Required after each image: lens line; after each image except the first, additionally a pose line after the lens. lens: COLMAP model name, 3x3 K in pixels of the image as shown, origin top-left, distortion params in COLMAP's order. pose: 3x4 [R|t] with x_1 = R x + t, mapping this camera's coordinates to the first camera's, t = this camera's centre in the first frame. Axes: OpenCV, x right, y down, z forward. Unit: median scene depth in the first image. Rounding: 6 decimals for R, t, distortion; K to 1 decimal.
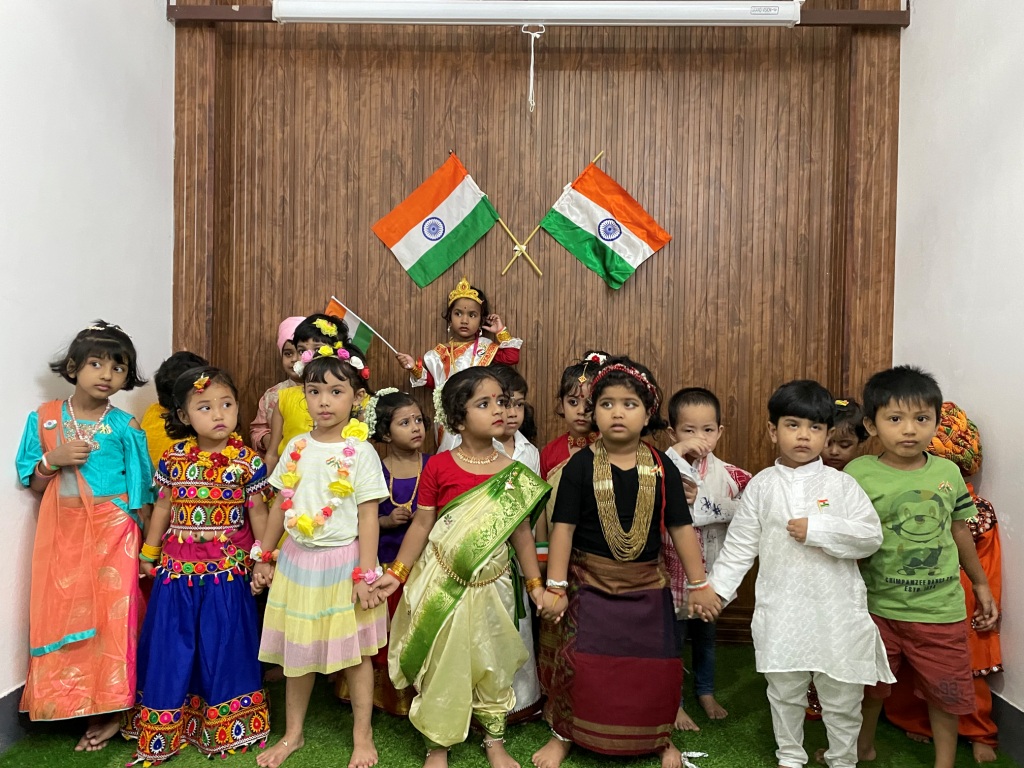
lens RADIAL K [[768.2, 0, 506.5], [0, 768.2, 389.3], [0, 0, 1]] dist [0.000179, -0.024403]
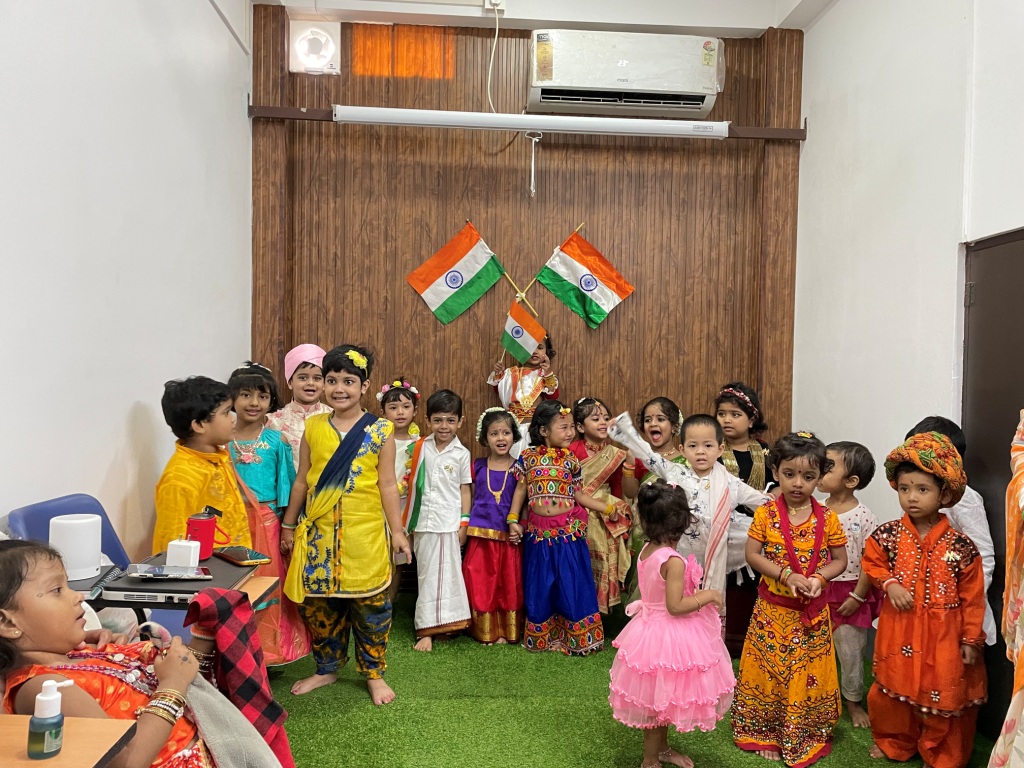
lens RADIAL K [[768.2, 0, 515.0], [0, 768.2, 381.0], [0, 0, 1]] dist [0.000179, -0.024403]
pose [[0.995710, -0.003389, 0.092467, -0.115872], [0.002203, 0.999914, 0.012931, -0.055197], [-0.092503, -0.012672, 0.995632, -0.312626]]
